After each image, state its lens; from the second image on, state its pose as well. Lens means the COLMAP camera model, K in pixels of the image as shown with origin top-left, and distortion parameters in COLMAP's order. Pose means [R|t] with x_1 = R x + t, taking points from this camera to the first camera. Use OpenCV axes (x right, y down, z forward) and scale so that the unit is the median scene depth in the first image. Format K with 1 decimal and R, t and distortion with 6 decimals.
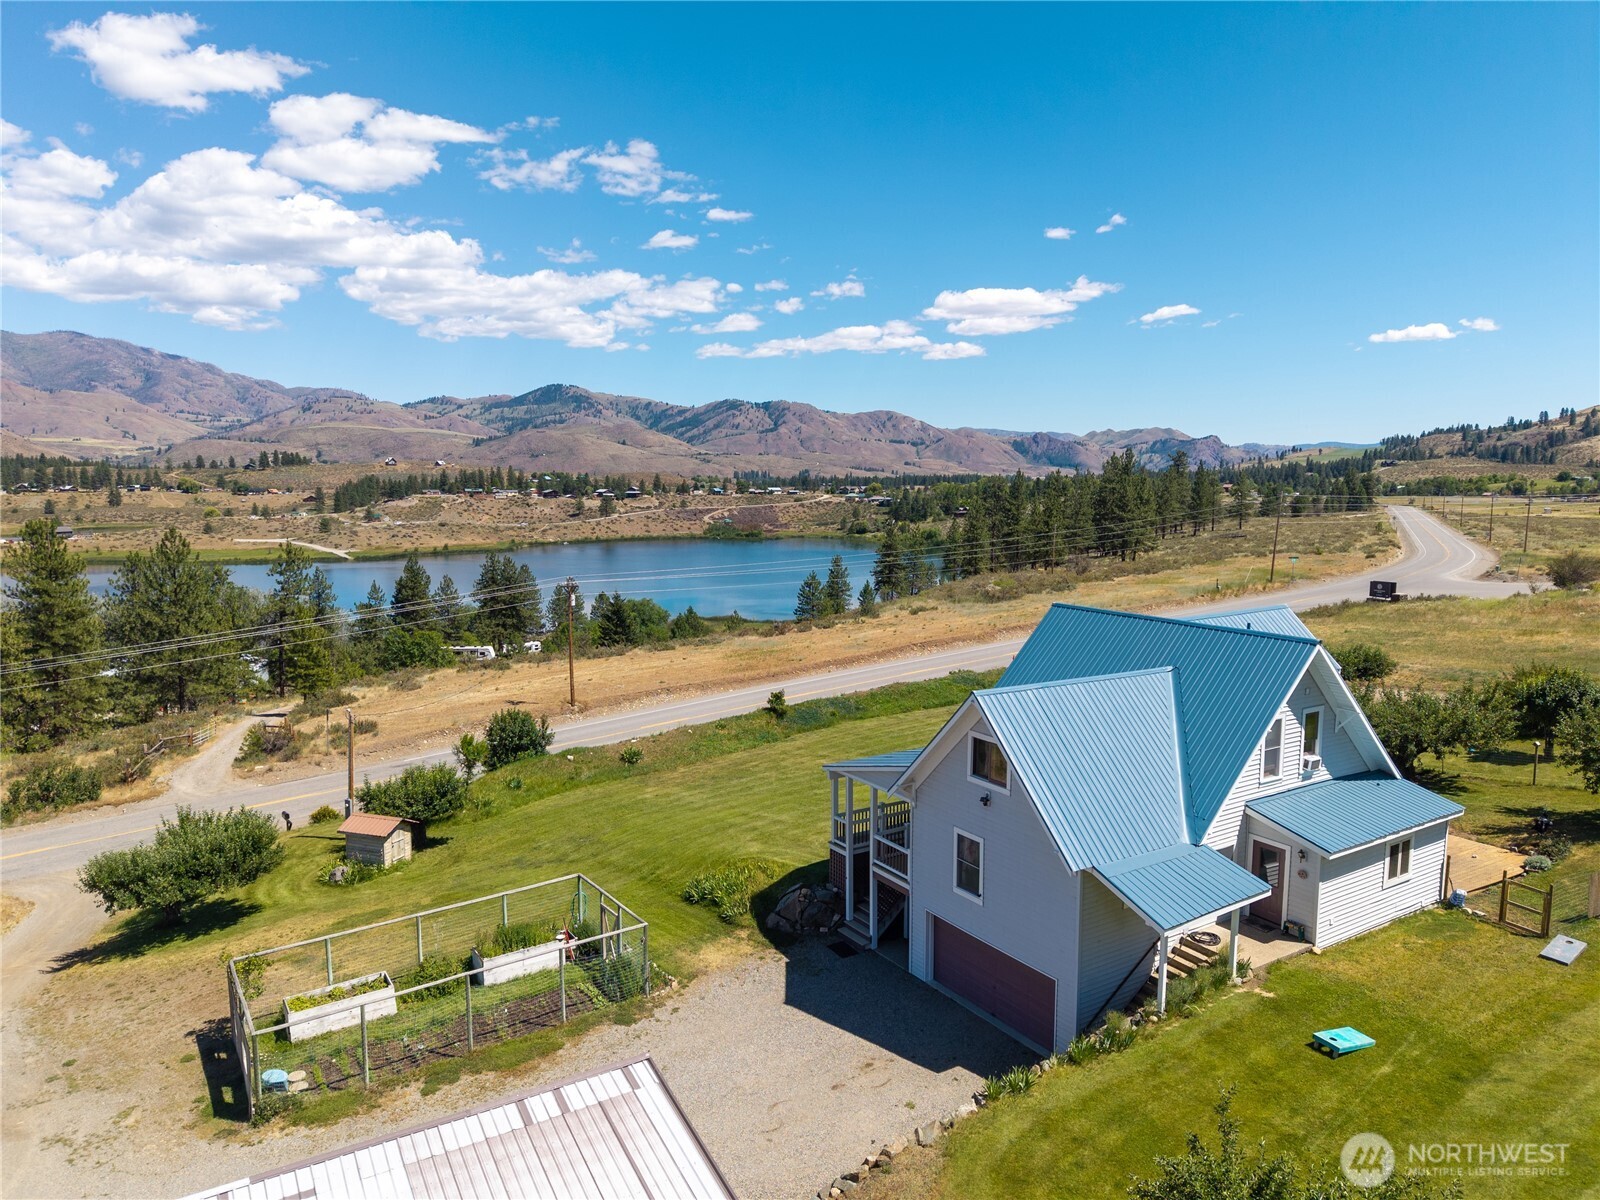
lens RADIAL K [[1085.9, 0, 800.0], [0, 1085.9, 600.0], [0, 0, 1]] dist [-0.000393, -0.003728]
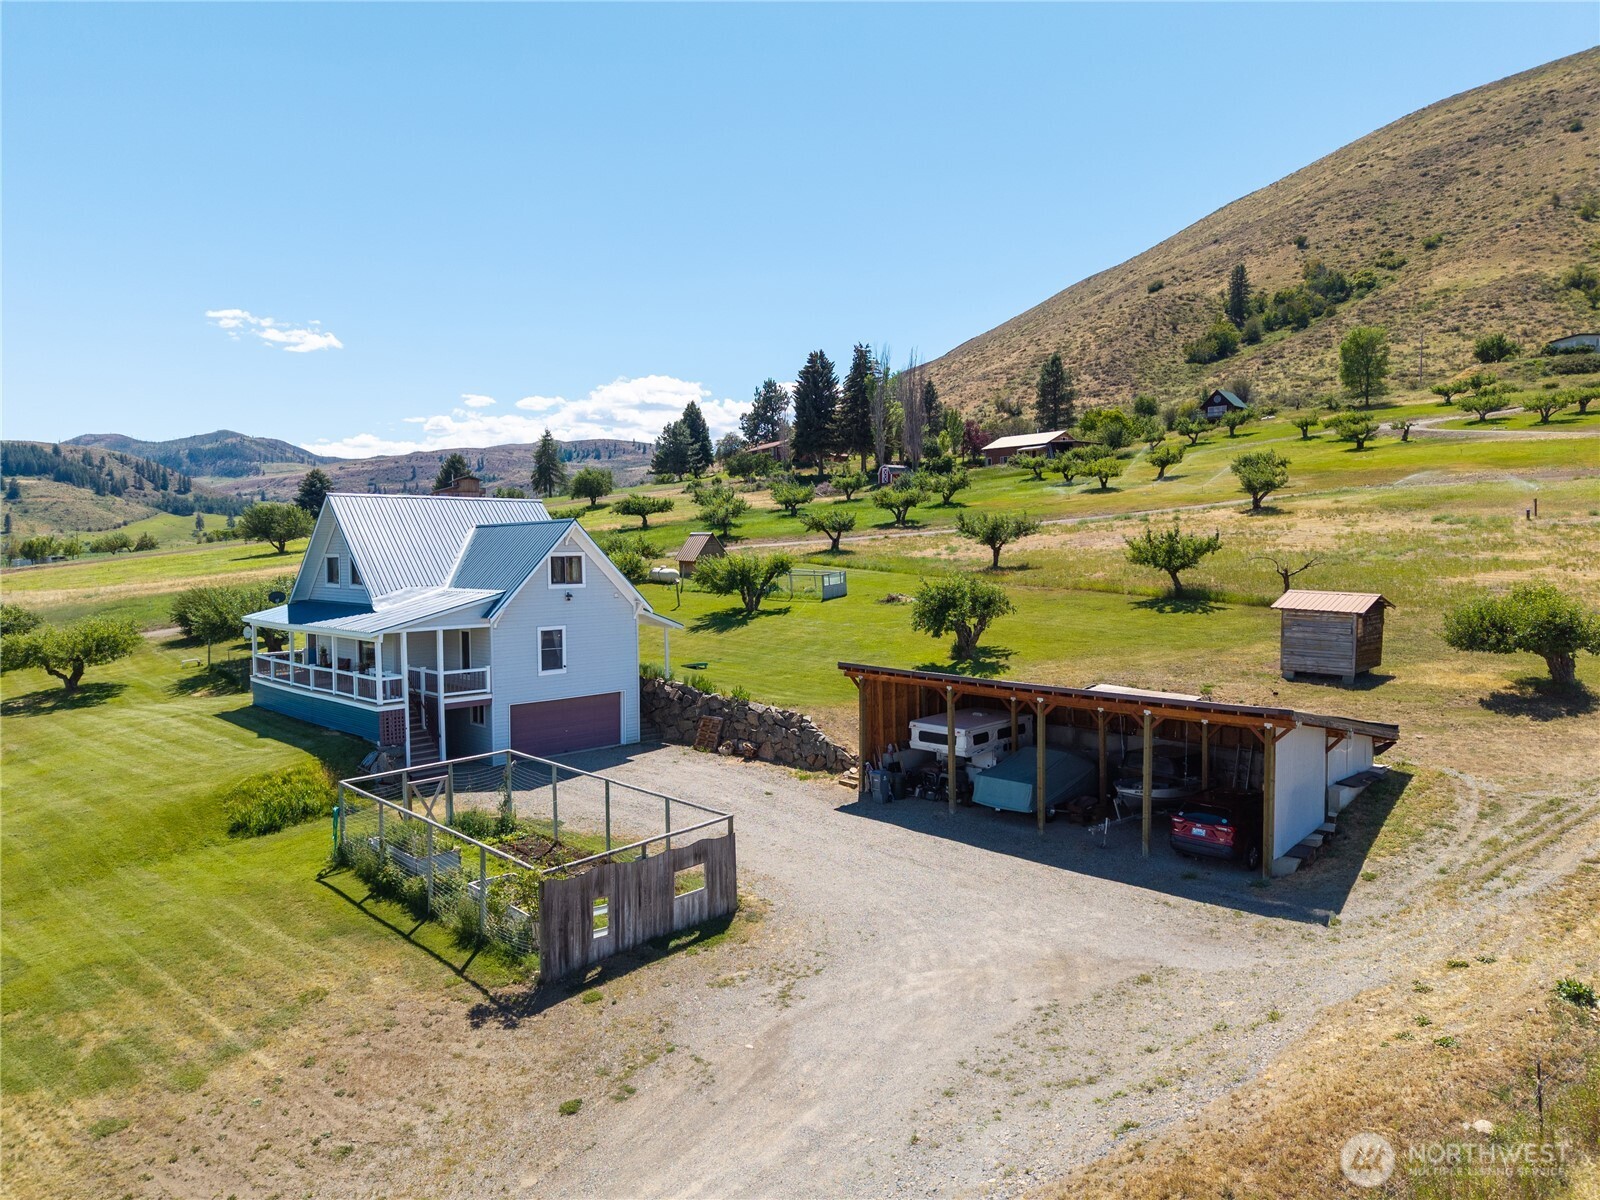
lens RADIAL K [[1085.9, 0, 800.0], [0, 1085.9, 600.0], [0, 0, 1]] dist [-0.000393, -0.003728]
pose [[-0.190742, -0.053412, 0.980186, -1.273633], [0.138144, 0.987121, 0.080673, 0.111763], [-0.971871, 0.150794, -0.180907, 0.931541]]
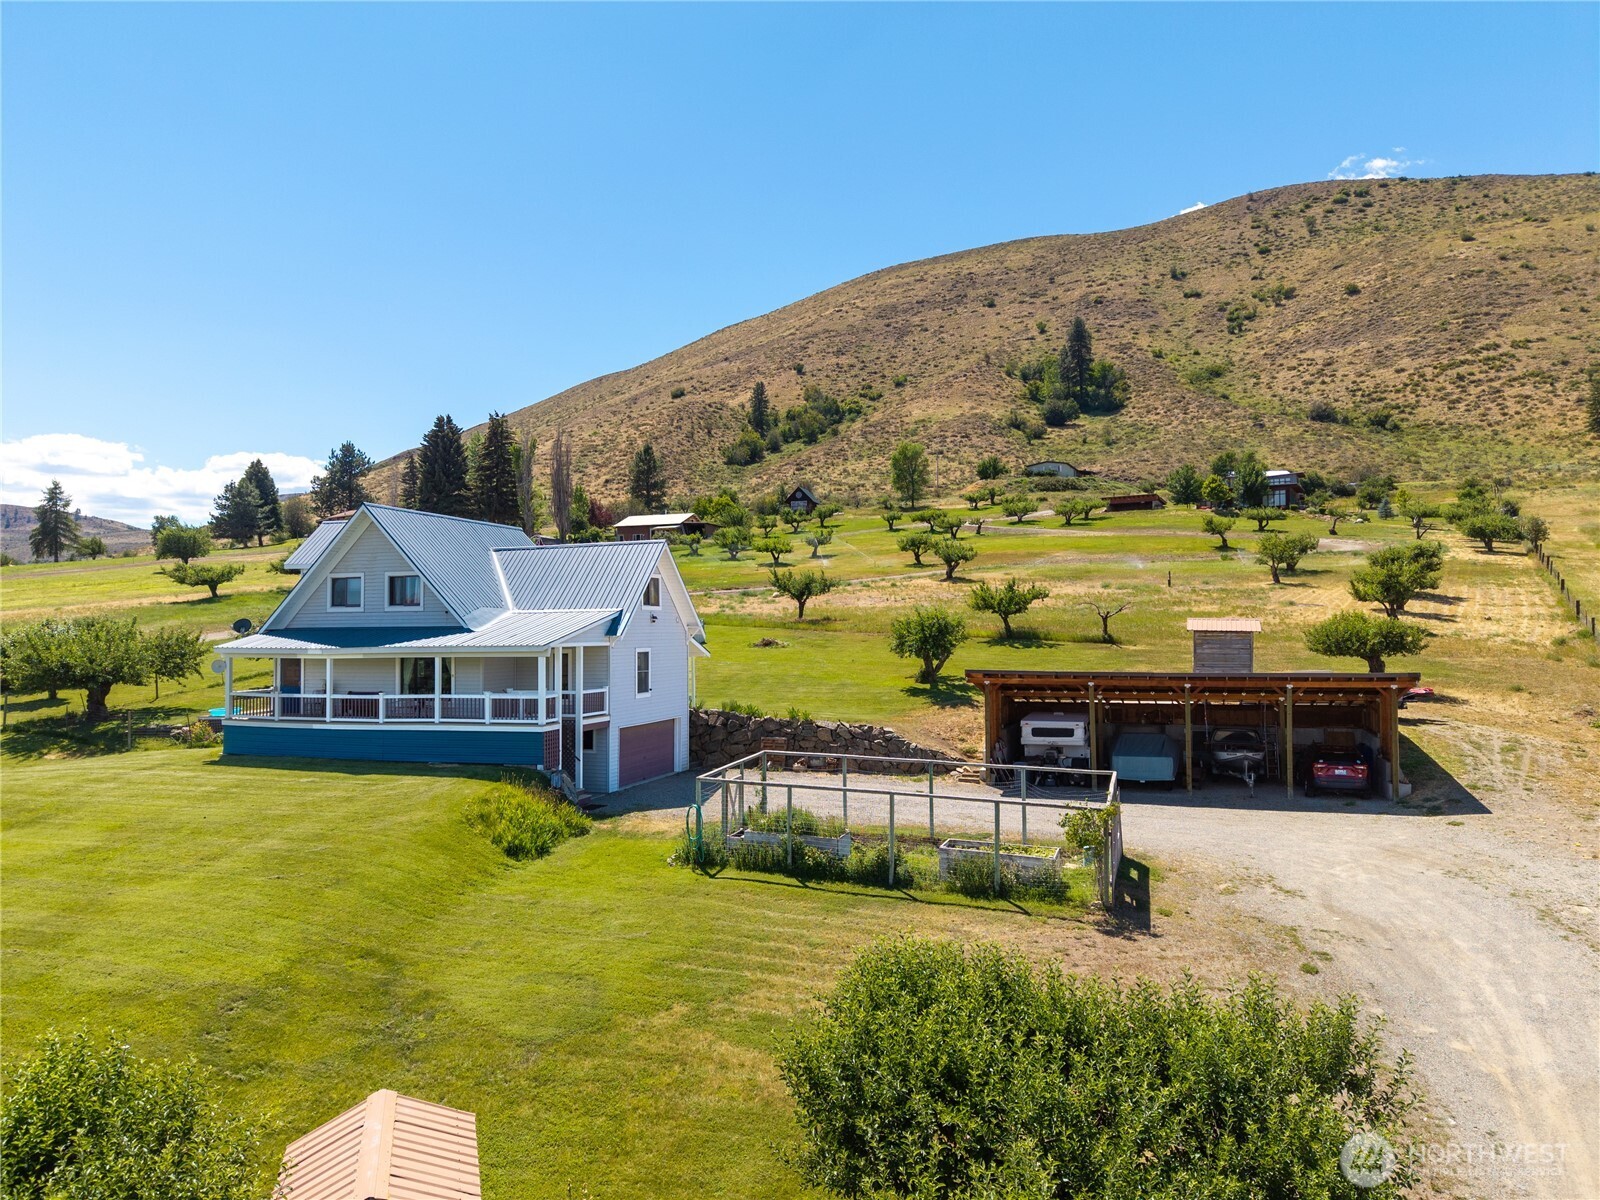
lens RADIAL K [[1072.6, 0, 800.0], [0, 1072.6, 600.0], [0, 0, 1]] dist [0.140923, -0.180072]
pose [[-0.627867, 0.024207, 0.777944, -1.034752], [0.107835, 0.992582, 0.056146, 0.097868], [-0.770814, 0.119142, -0.625820, 1.688033]]
